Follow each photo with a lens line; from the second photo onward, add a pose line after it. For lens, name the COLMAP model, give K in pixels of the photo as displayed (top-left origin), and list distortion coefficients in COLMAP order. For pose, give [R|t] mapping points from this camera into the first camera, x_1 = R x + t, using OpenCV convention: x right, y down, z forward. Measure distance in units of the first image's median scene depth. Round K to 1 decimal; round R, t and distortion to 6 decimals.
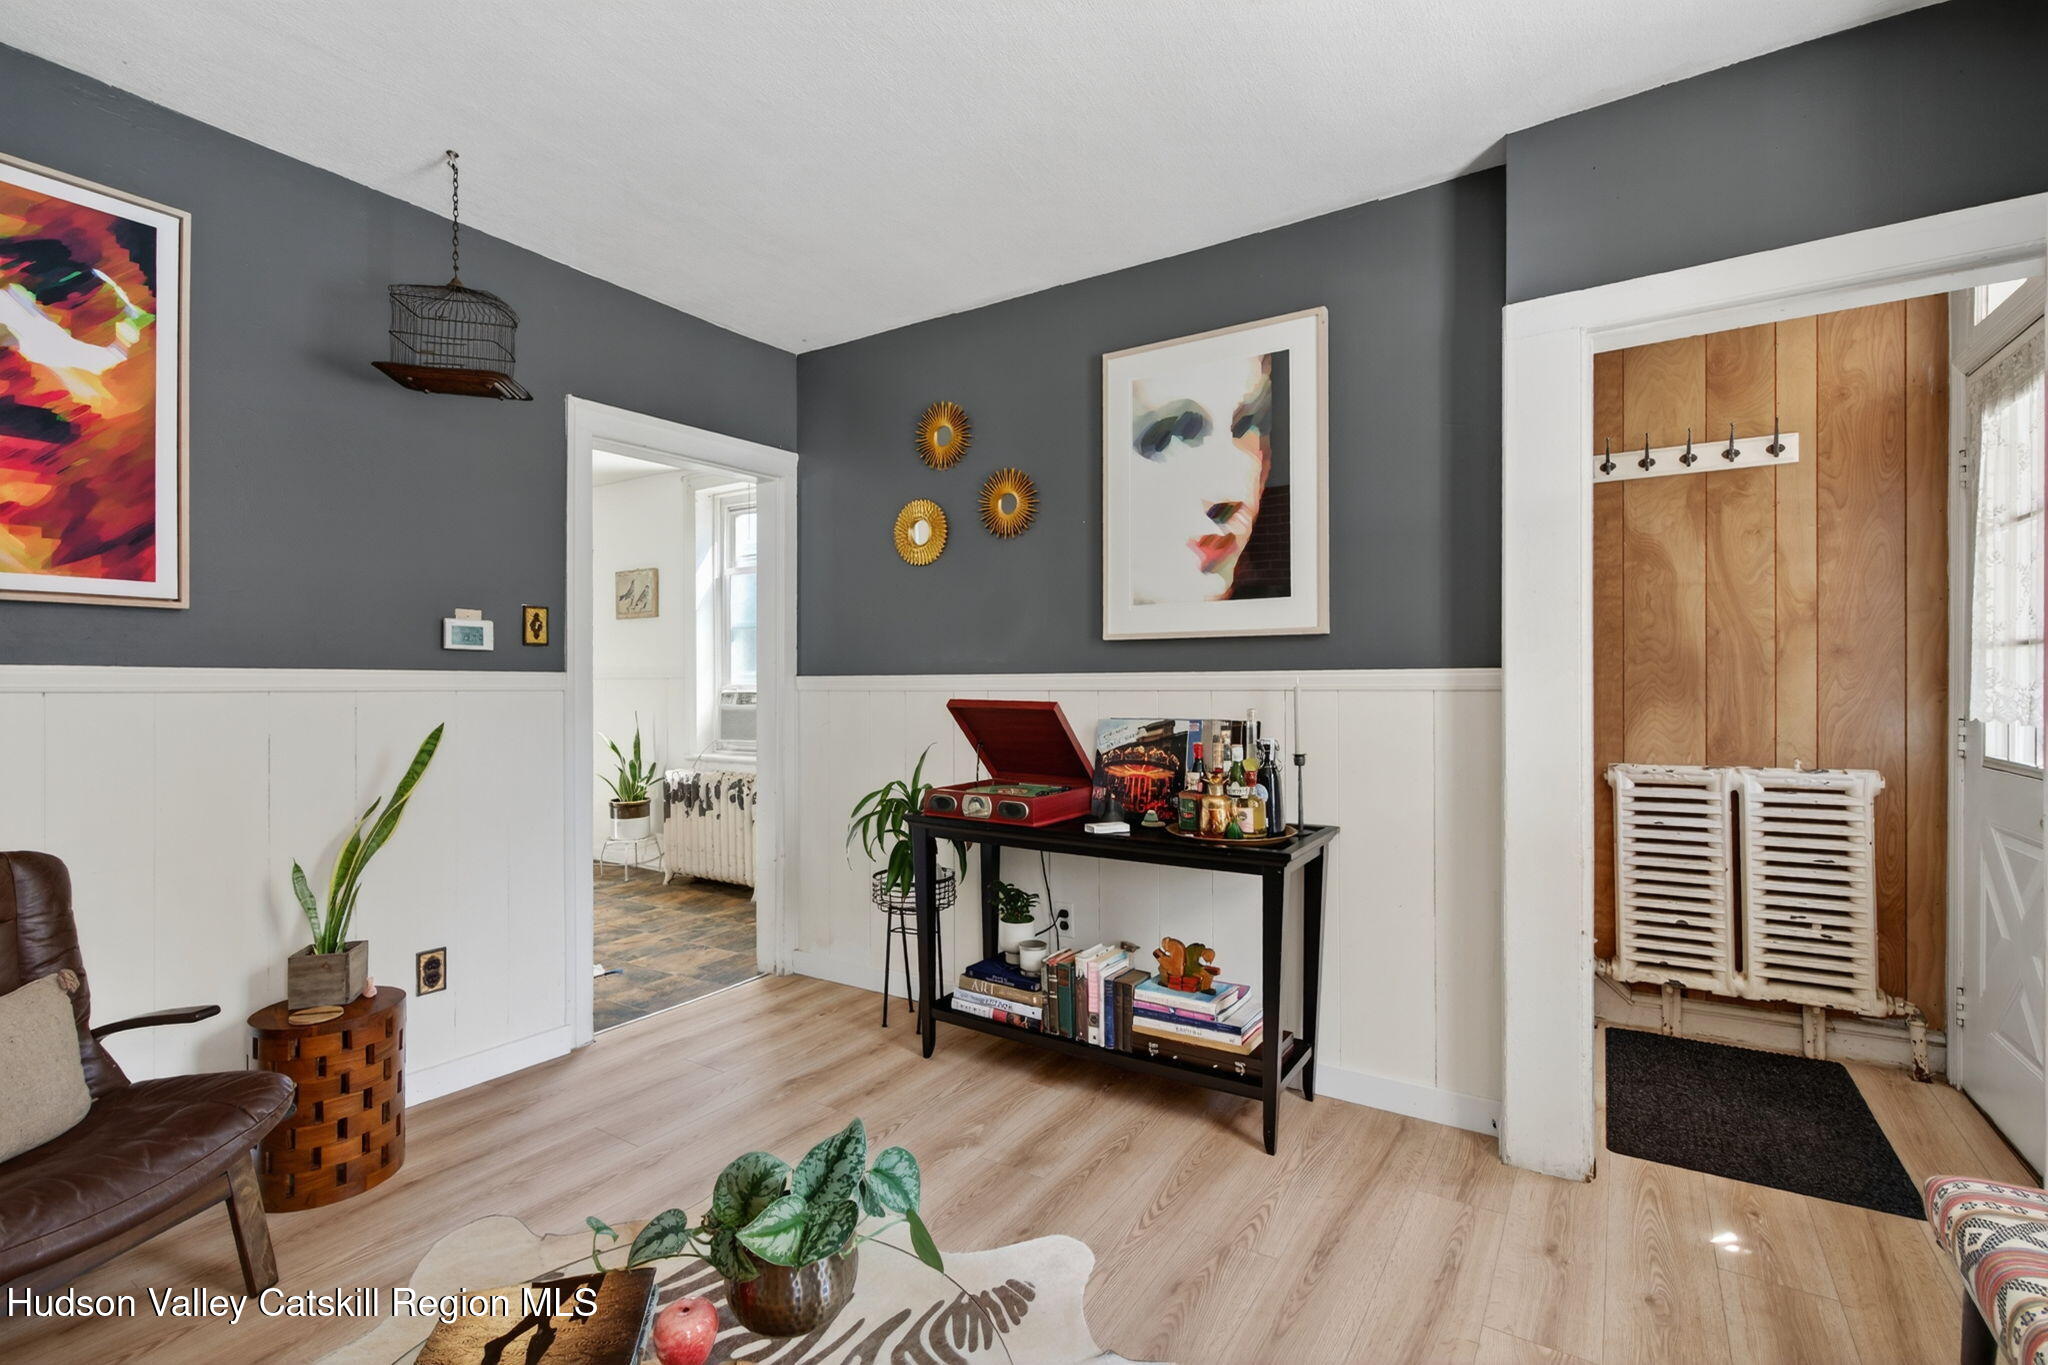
lens RADIAL K [[914.1, 0, 1025.5], [0, 914.1, 689.6], [0, 0, 1]] dist [-0.002243, -0.000218]
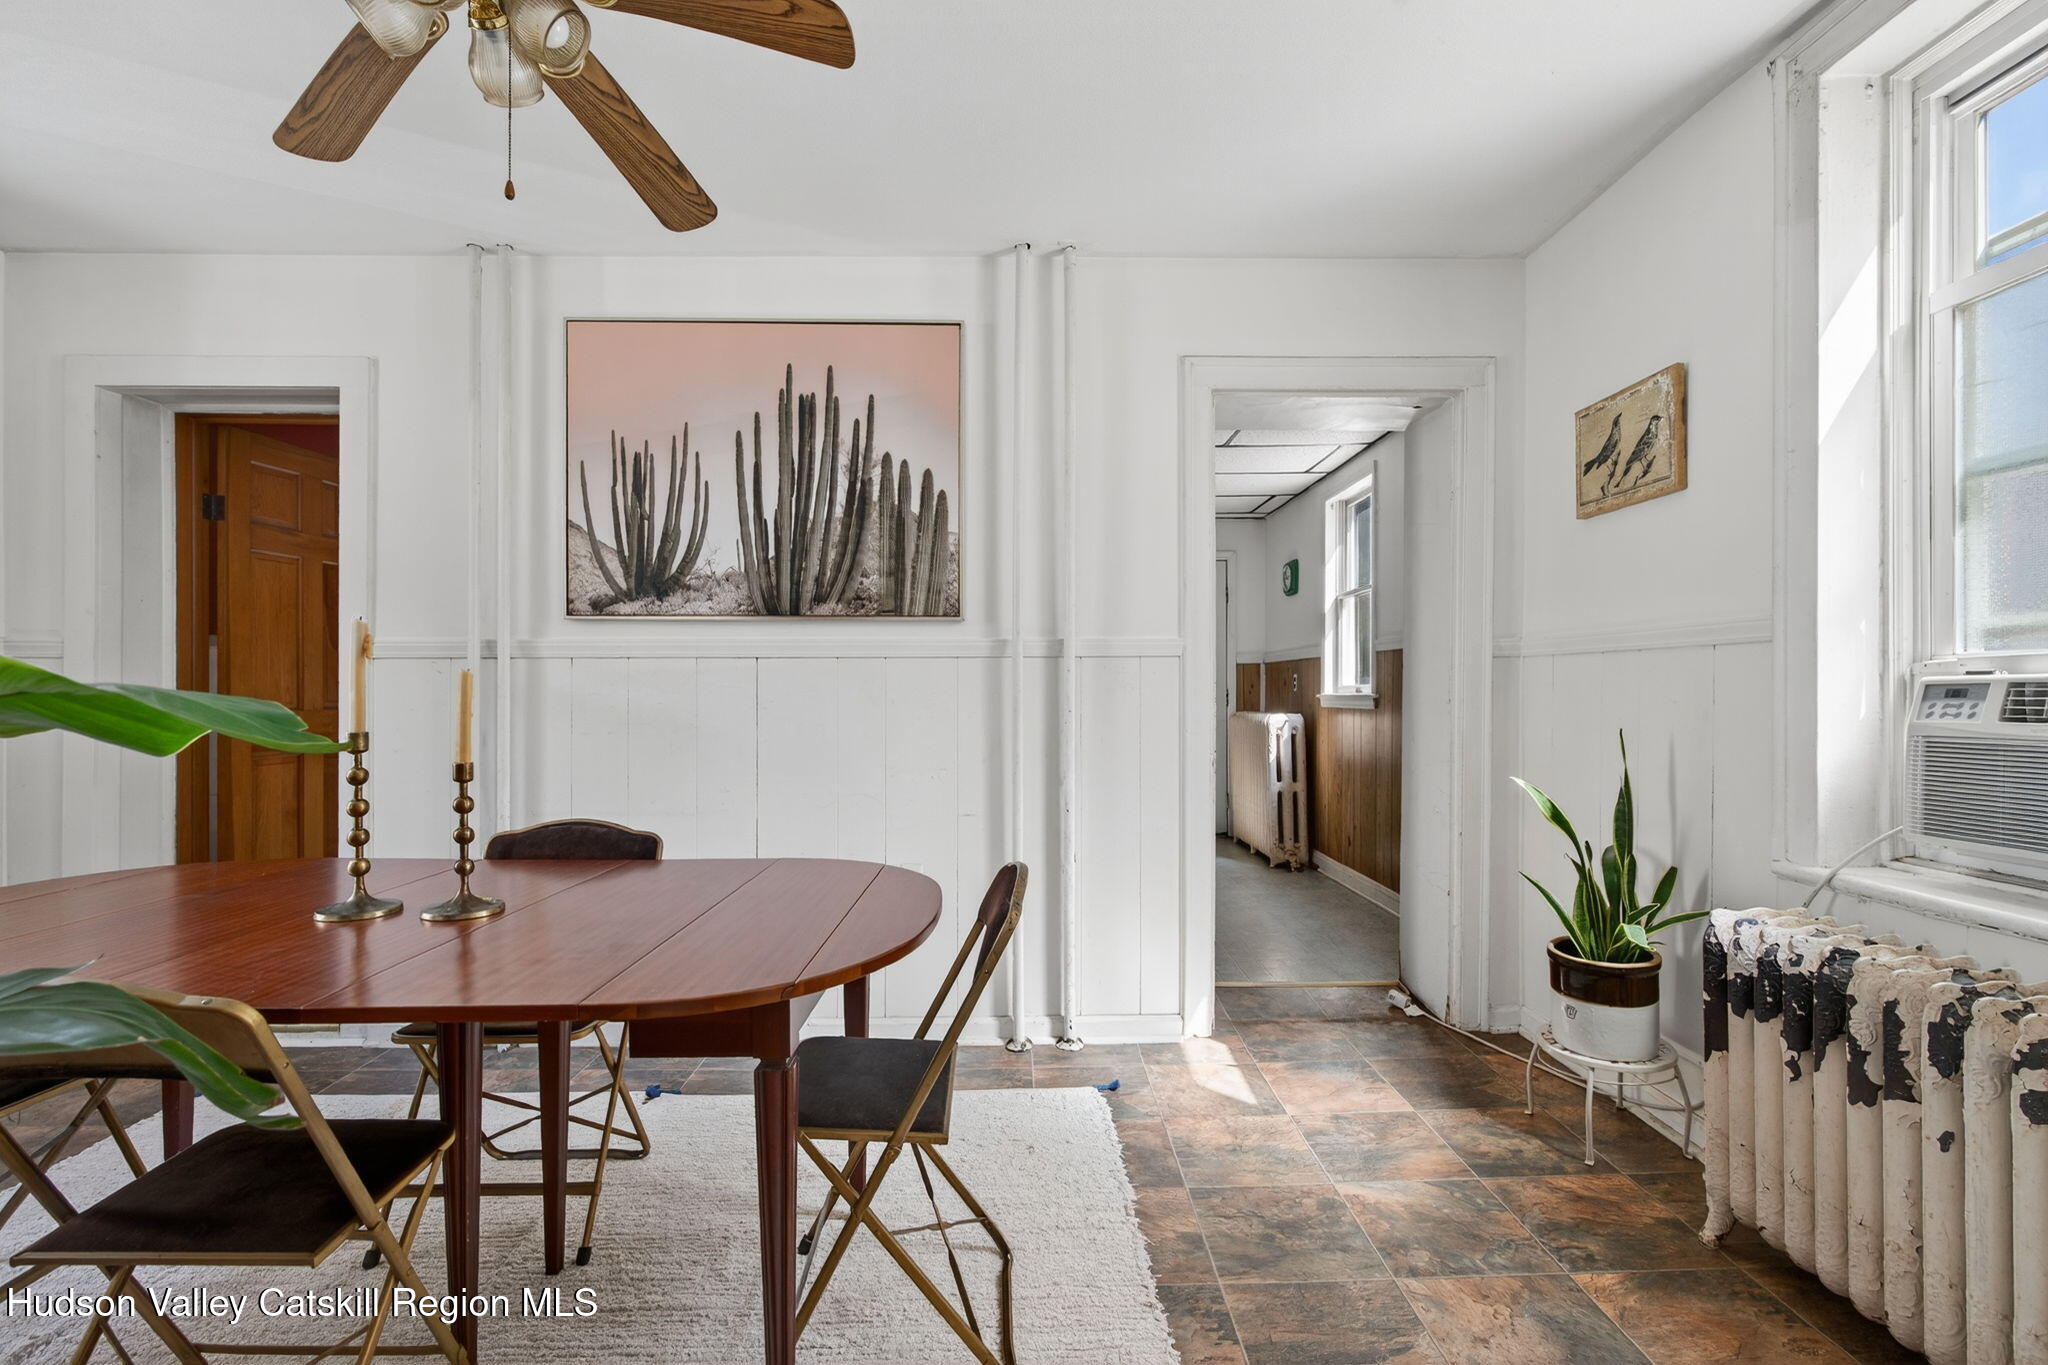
lens RADIAL K [[914.1, 0, 1025.5], [0, 914.1, 689.6], [0, 0, 1]] dist [-0.002243, -0.000218]
pose [[0.547077, 0.006439, -0.837057, -0.241810], [-0.007074, 0.999970, 0.003069, 0.007233], [0.837052, 0.004243, 0.547106, 0.580264]]
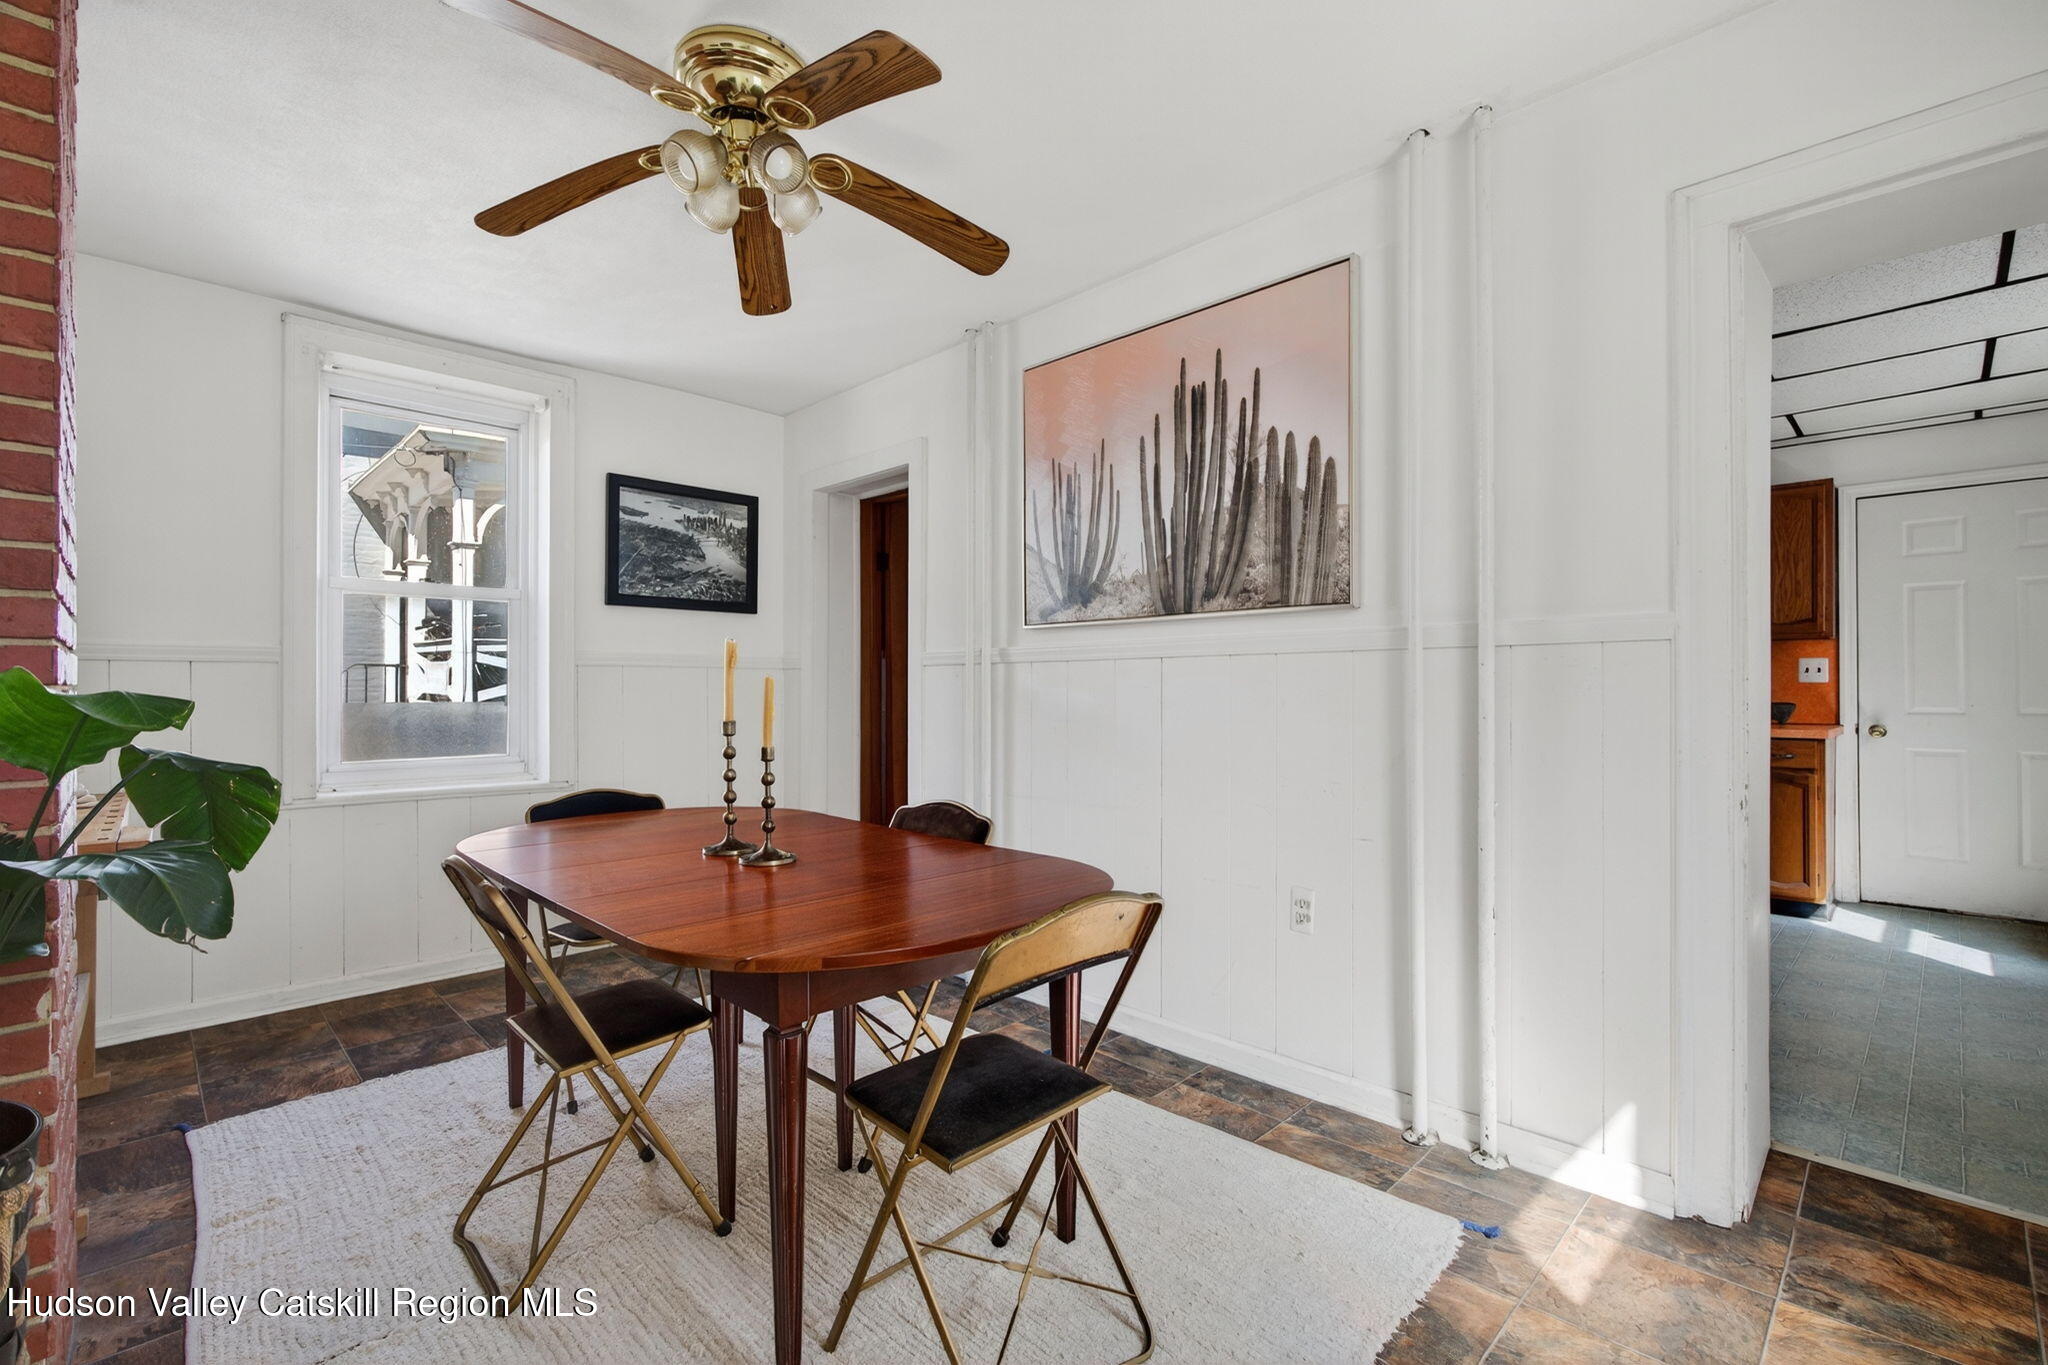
lens RADIAL K [[911.2, 0, 1027.3], [0, 911.2, 682.1], [0, 0, 1]] dist [-0.001363, -0.000009]
pose [[-0.220528, -0.002024, -0.975378, -0.236655], [-0.001507, 0.999997, -0.001734, 0.006661], [0.975379, 0.001087, -0.220531, 0.771530]]
